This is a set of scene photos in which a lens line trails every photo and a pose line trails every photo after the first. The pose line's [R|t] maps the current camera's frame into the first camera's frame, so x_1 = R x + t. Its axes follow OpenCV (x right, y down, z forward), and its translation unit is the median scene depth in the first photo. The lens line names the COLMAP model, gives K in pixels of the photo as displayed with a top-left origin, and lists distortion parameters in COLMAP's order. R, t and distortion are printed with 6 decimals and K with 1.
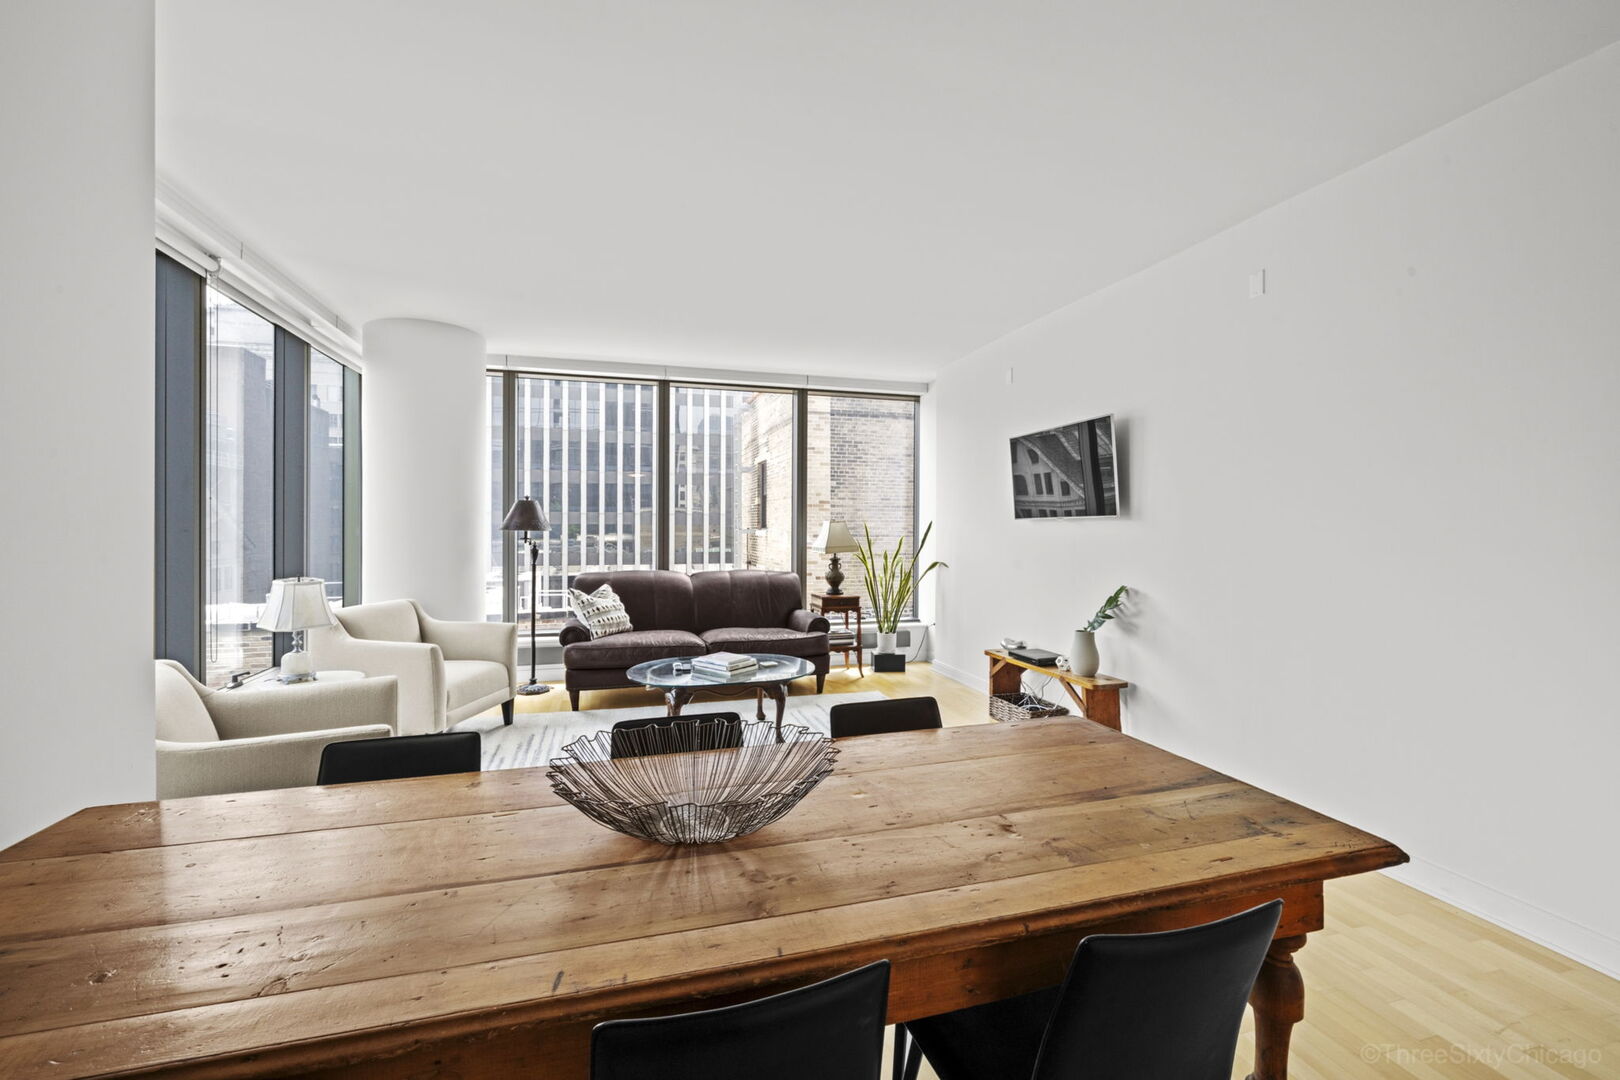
lens RADIAL K [[655.4, 0, 790.4], [0, 655.4, 528.7], [0, 0, 1]] dist [-0.002077, 0.000626]
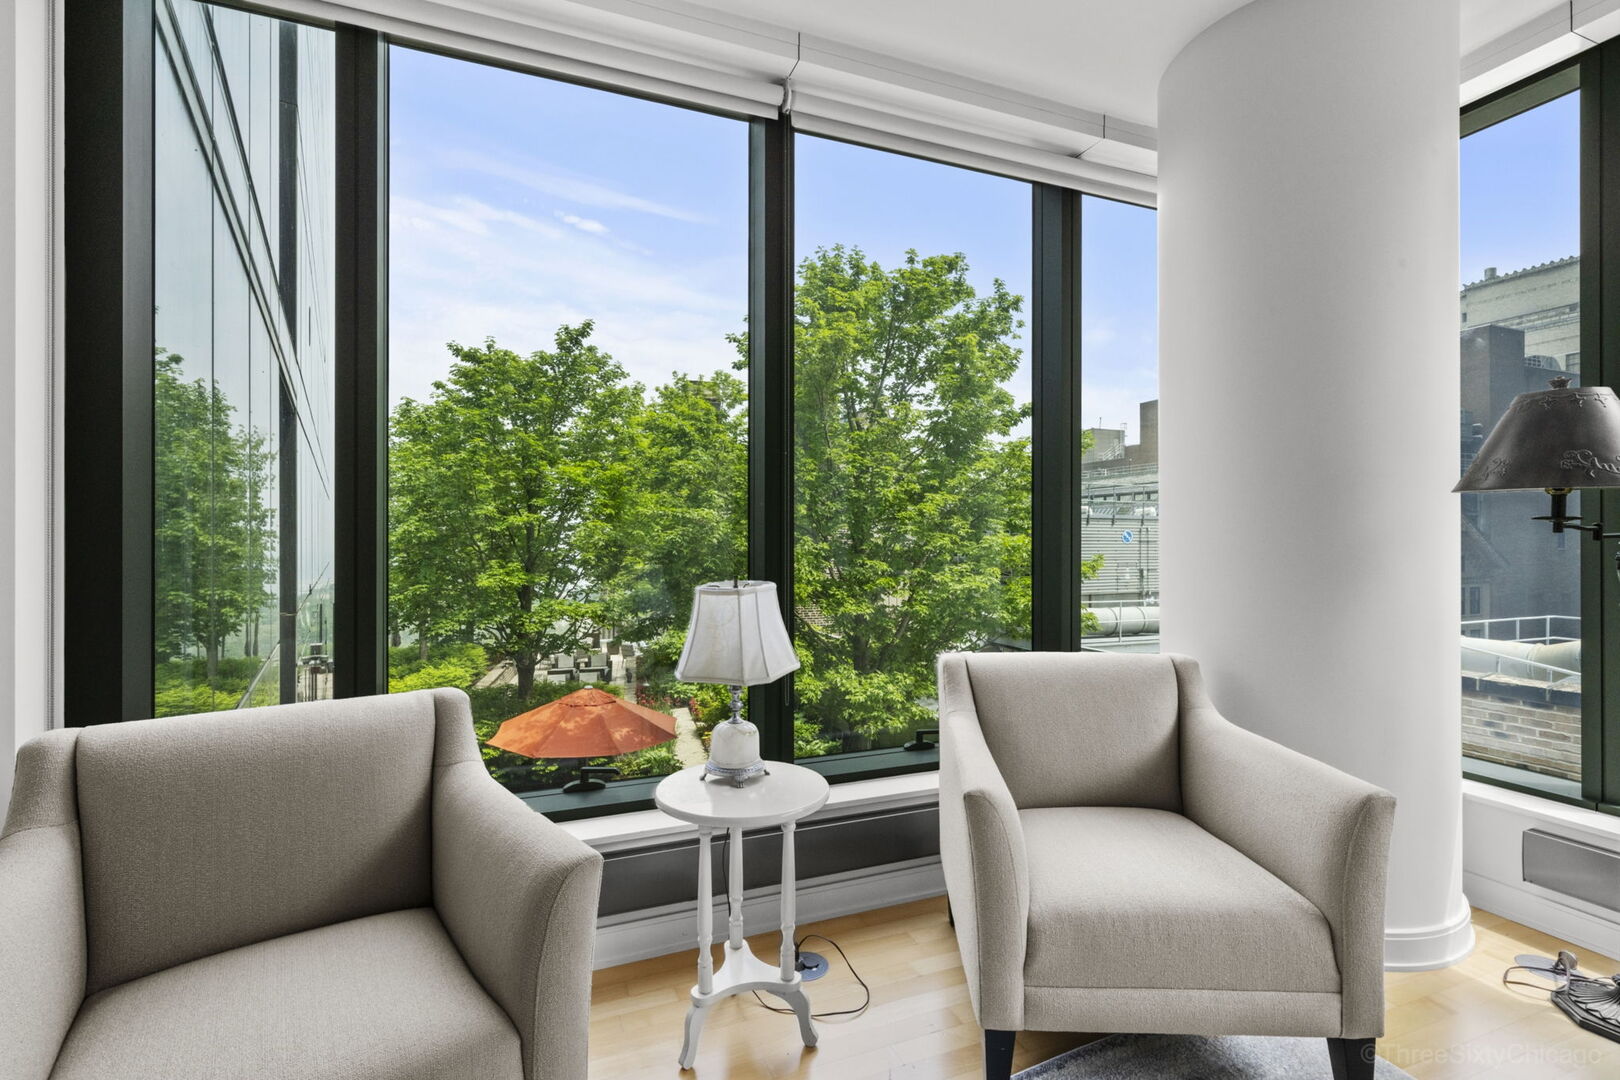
lens RADIAL K [[740.1, 0, 804.1], [0, 740.1, 530.4], [0, 0, 1]] dist [0.002064, 0.000774]
pose [[0.111089, -0.016898, -0.993667, -0.095433], [-0.002269, 0.999849, -0.017257, 0.027447], [0.993808, 0.004172, 0.111034, 0.585034]]
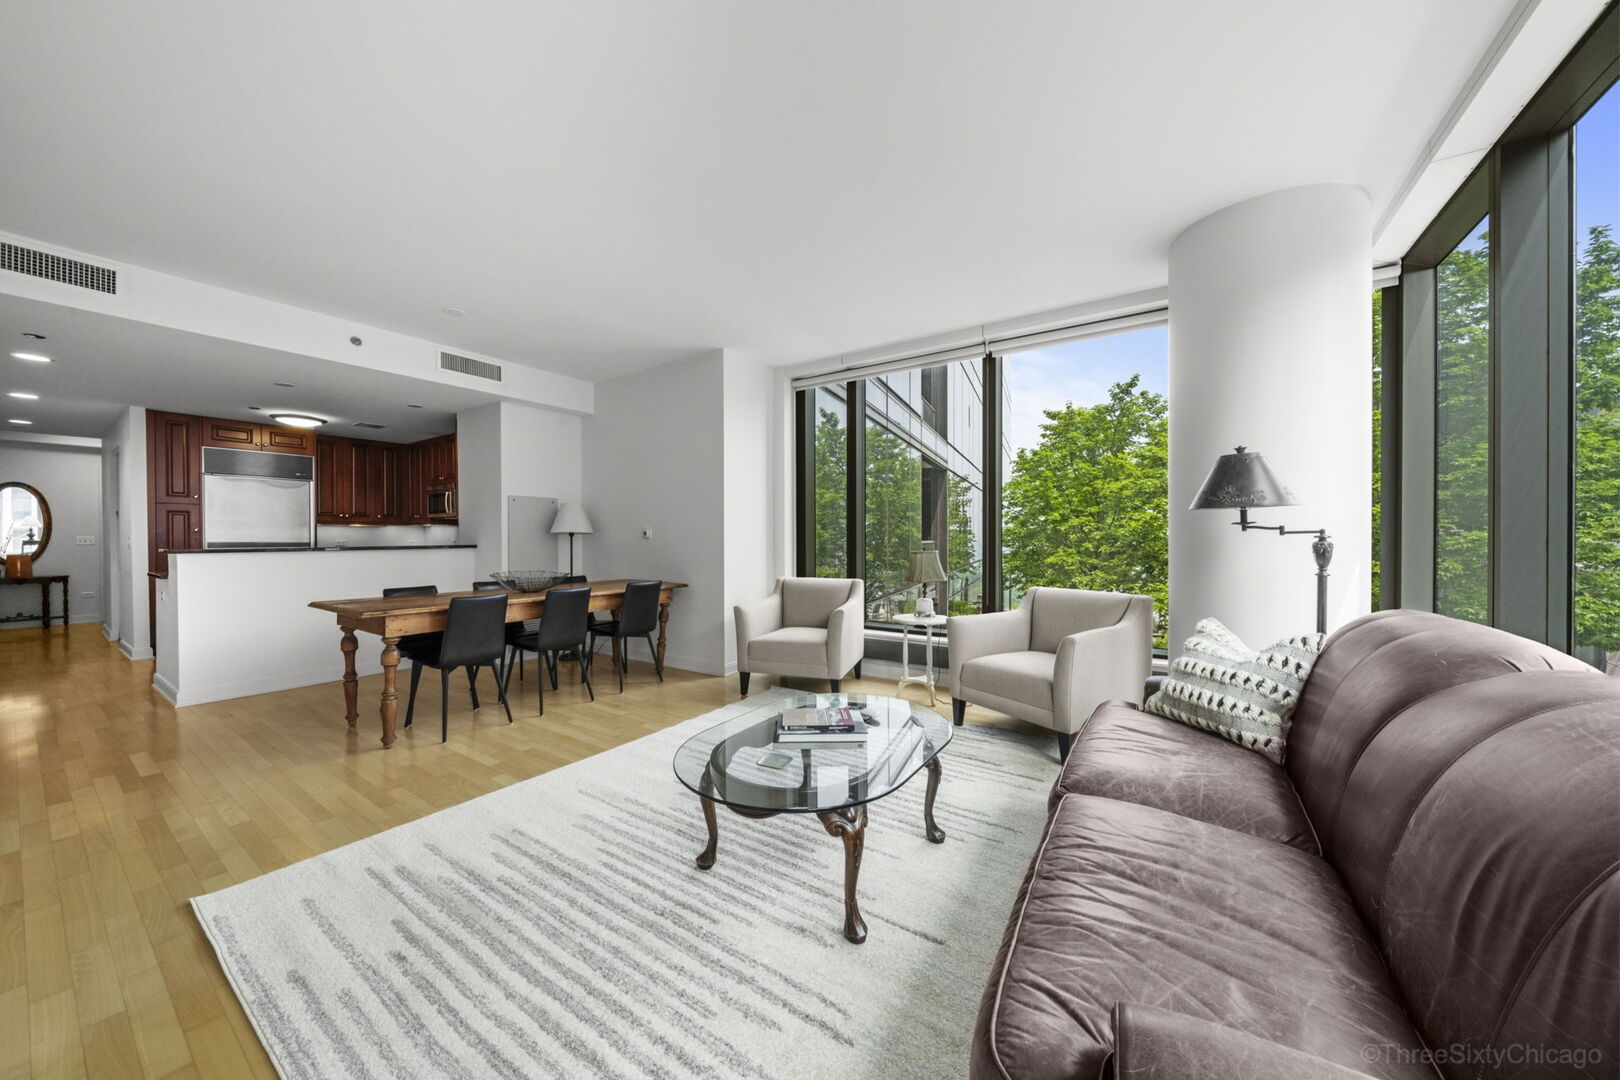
lens RADIAL K [[557.2, 0, 804.6], [0, 557.2, 539.9], [0, 0, 1]] dist [-0.006197, 0.000381]
pose [[-0.755616, 0.002665, -0.655010, 0.184617], [-0.002879, 0.999969, 0.007390, 0.025854], [0.655009, 0.007469, -0.755584, 1.063499]]
